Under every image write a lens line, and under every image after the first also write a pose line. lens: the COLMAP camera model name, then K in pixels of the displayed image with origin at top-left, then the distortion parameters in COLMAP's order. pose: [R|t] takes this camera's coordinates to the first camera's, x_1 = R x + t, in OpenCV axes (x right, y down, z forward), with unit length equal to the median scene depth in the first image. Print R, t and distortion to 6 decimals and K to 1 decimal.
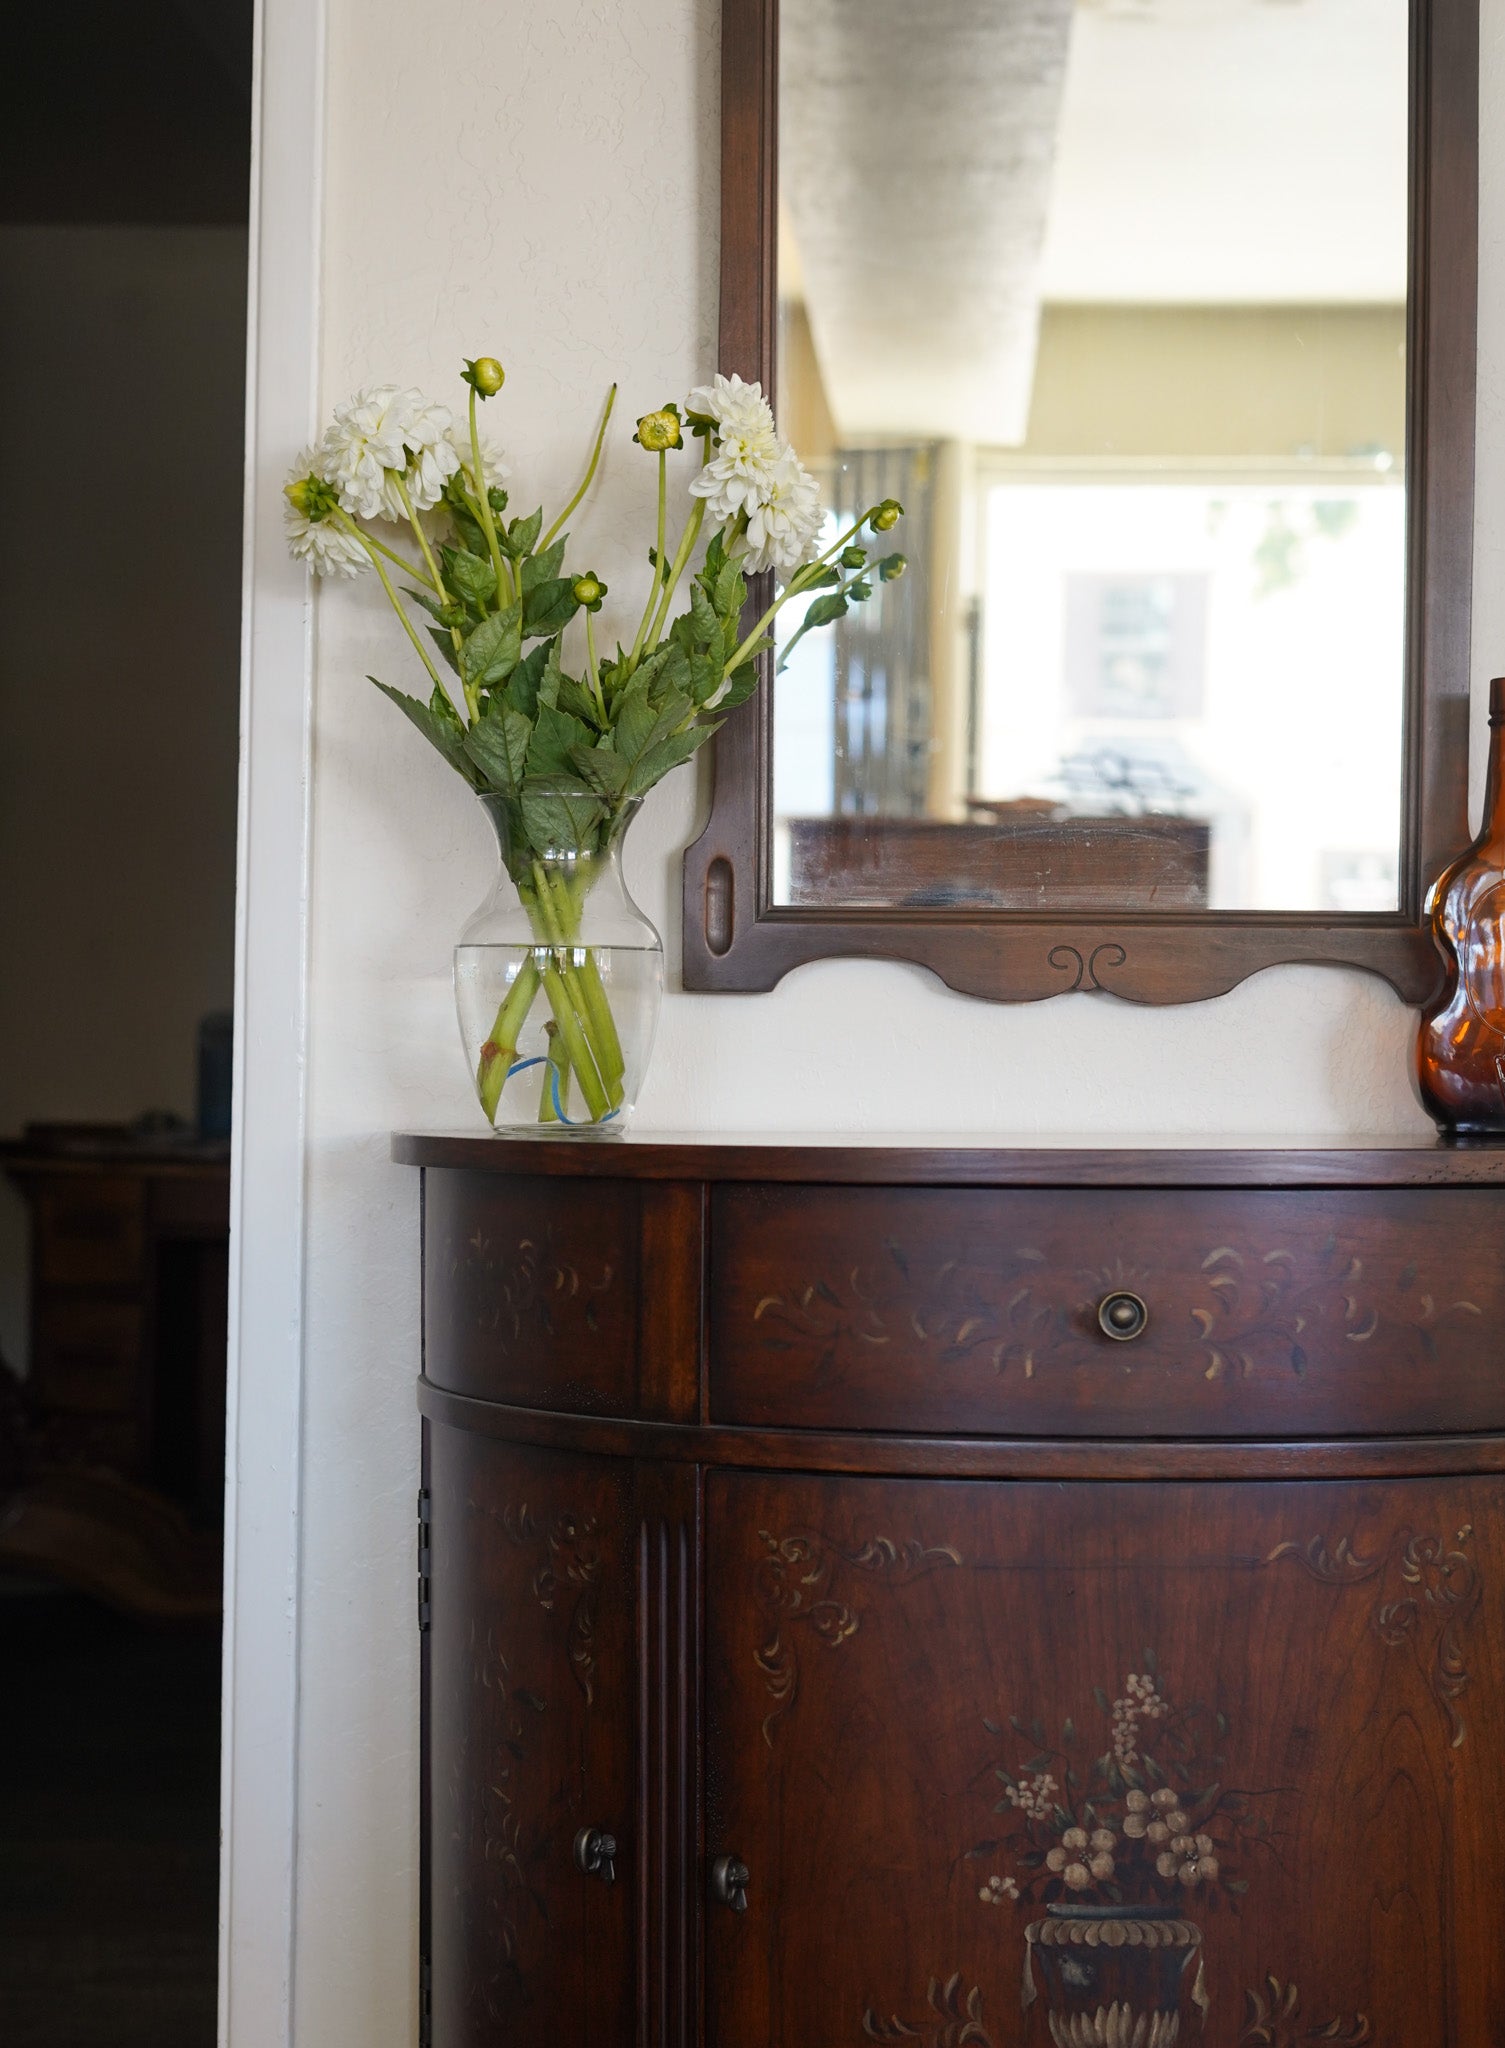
lens RADIAL K [[3369.9, 0, 748.9], [0, 3369.9, 1146.2], [0, 0, 1]] dist [-0.085533, 0.852413]
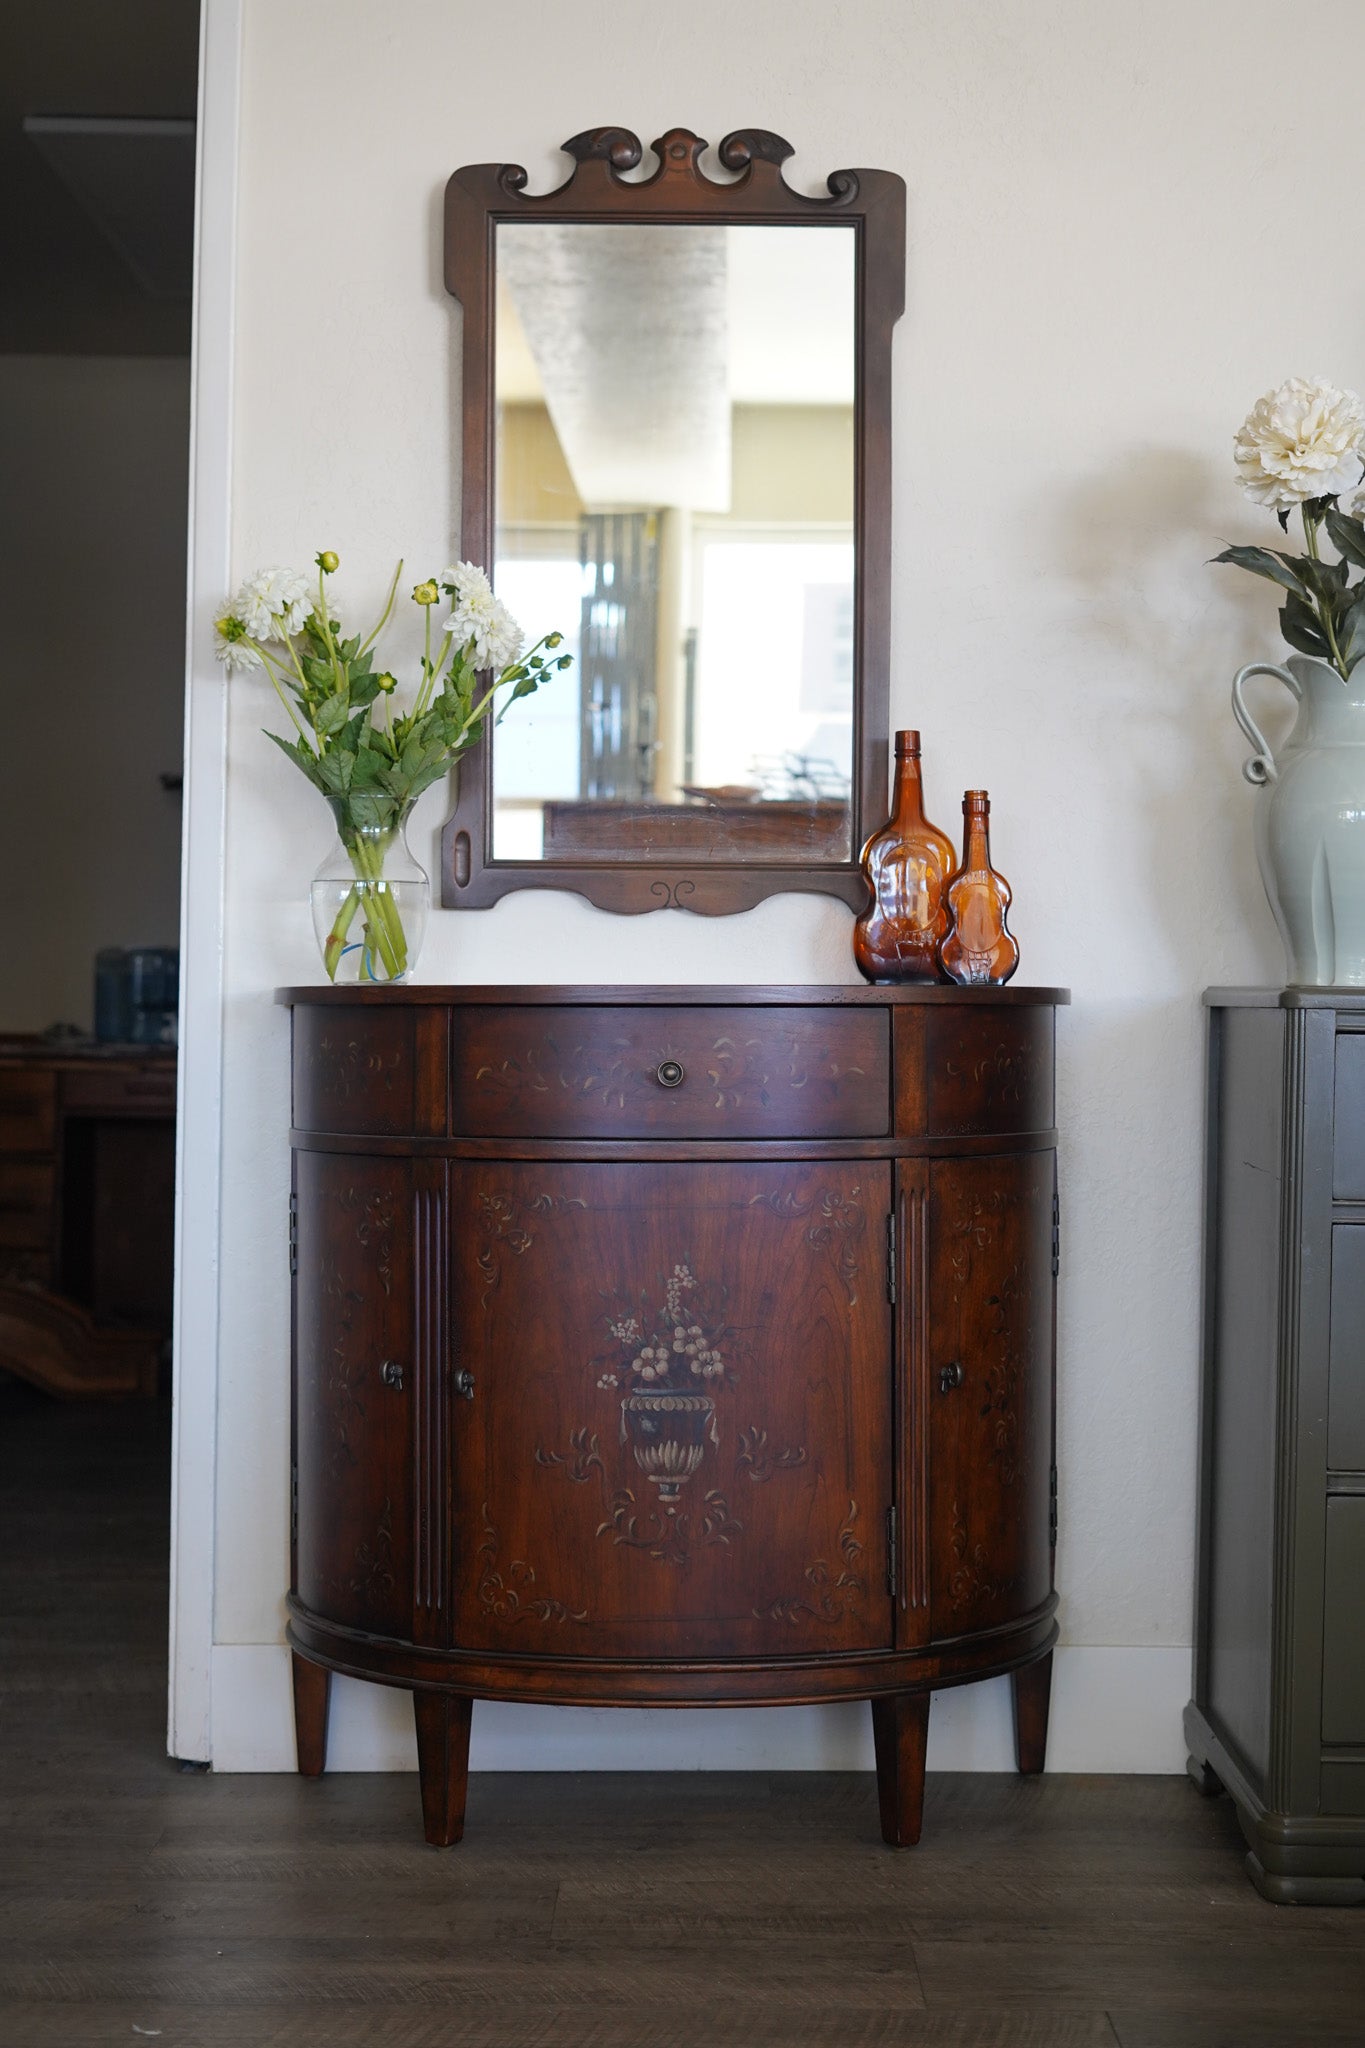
lens RADIAL K [[2988.4, 0, 682.5], [0, 2988.4, 1024.0], [0, 0, 1]] dist [-0.031265, -0.014857]
pose [[0.998781, -0.002643, 0.049290, 0.030676], [0.003708, 0.999762, -0.021522, 0.051227], [-0.049221, 0.021678, 0.998553, -0.589259]]
